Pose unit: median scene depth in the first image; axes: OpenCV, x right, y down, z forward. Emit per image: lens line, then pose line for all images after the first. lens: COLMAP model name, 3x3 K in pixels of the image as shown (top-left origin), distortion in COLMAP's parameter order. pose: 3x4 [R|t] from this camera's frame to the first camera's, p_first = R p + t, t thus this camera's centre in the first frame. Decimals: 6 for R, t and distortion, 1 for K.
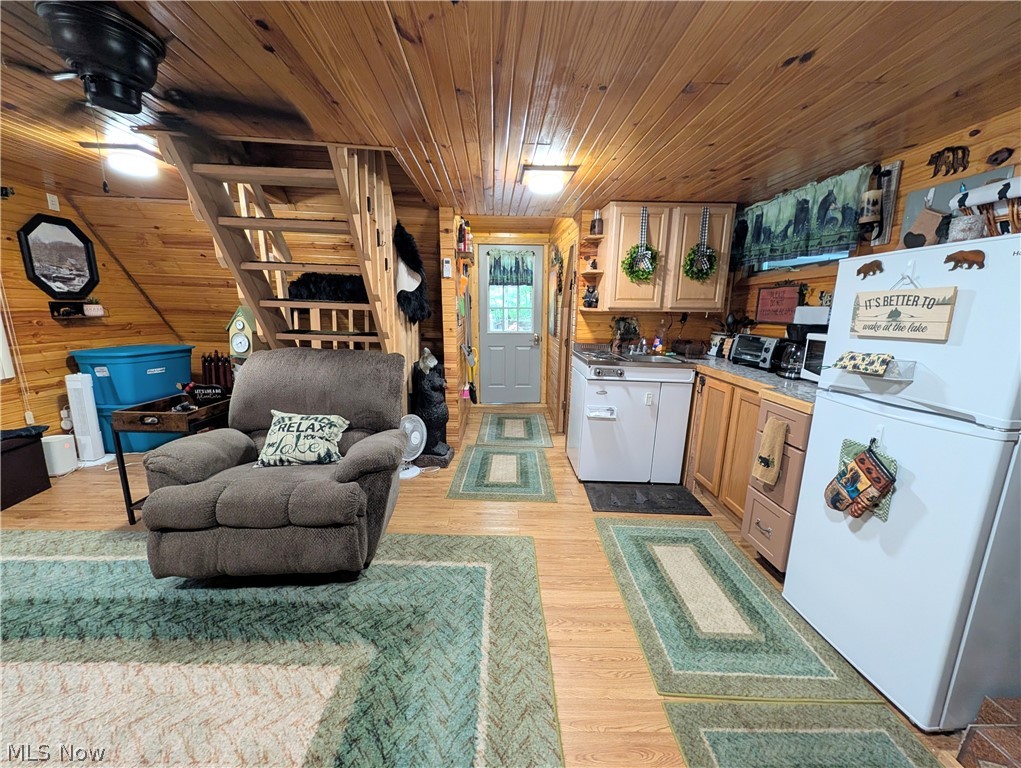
lens RADIAL K [[393.0, 0, 507.6], [0, 393.0, 387.0], [0, 0, 1]] dist [0.000980, 0.000261]
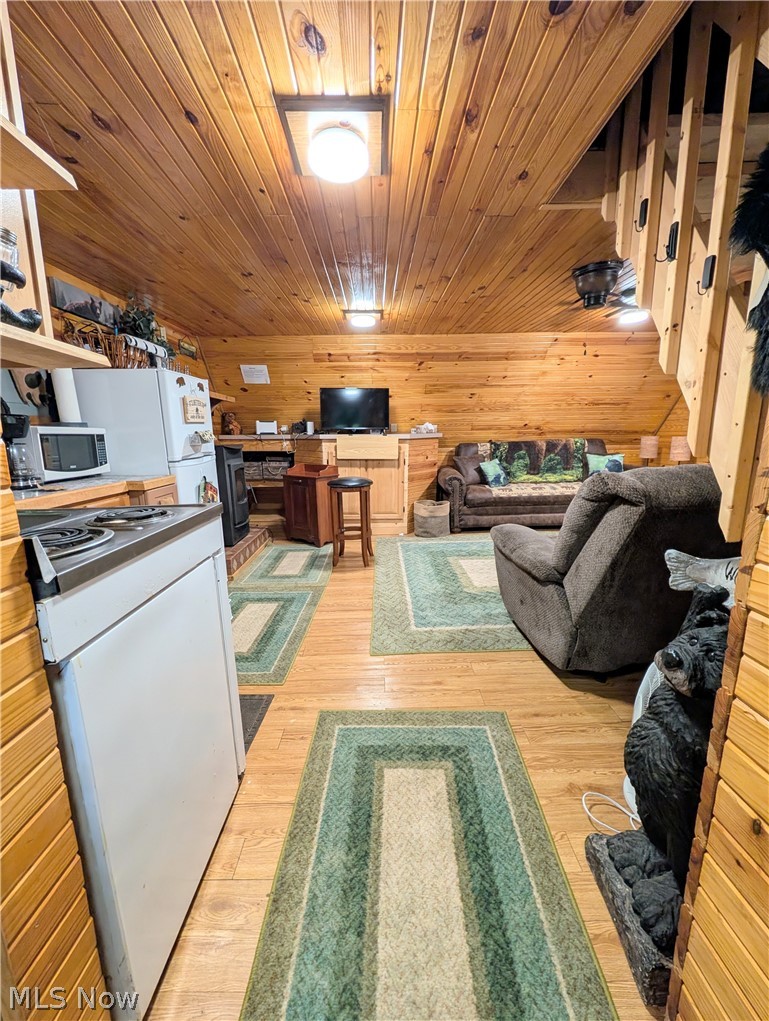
lens RADIAL K [[393.0, 0, 382.3], [0, 393.0, 508.7], [0, 0, 1]] dist [0.000980, 0.000261]
pose [[-0.999858, -0.009079, 0.014163, 0.026608], [-0.002902, 0.922333, 0.386384, -0.280728], [-0.016571, 0.386289, -0.922229, 1.706673]]
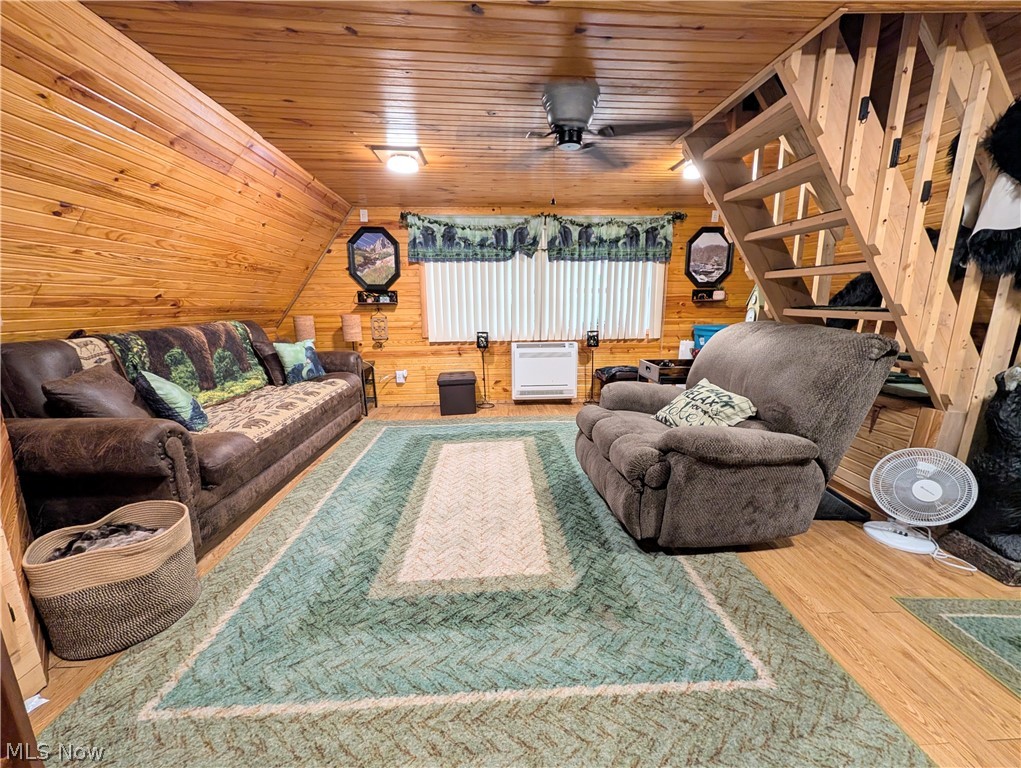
lens RADIAL K [[393.0, 0, 507.6], [0, 393.0, 387.0], [0, 0, 1]] dist [0.000980, 0.000261]
pose [[0.015879, 0.185952, -0.982431, 0.390768], [-0.188283, 0.965533, 0.179710, -0.006251], [0.981987, 0.182121, 0.050343, 0.446031]]
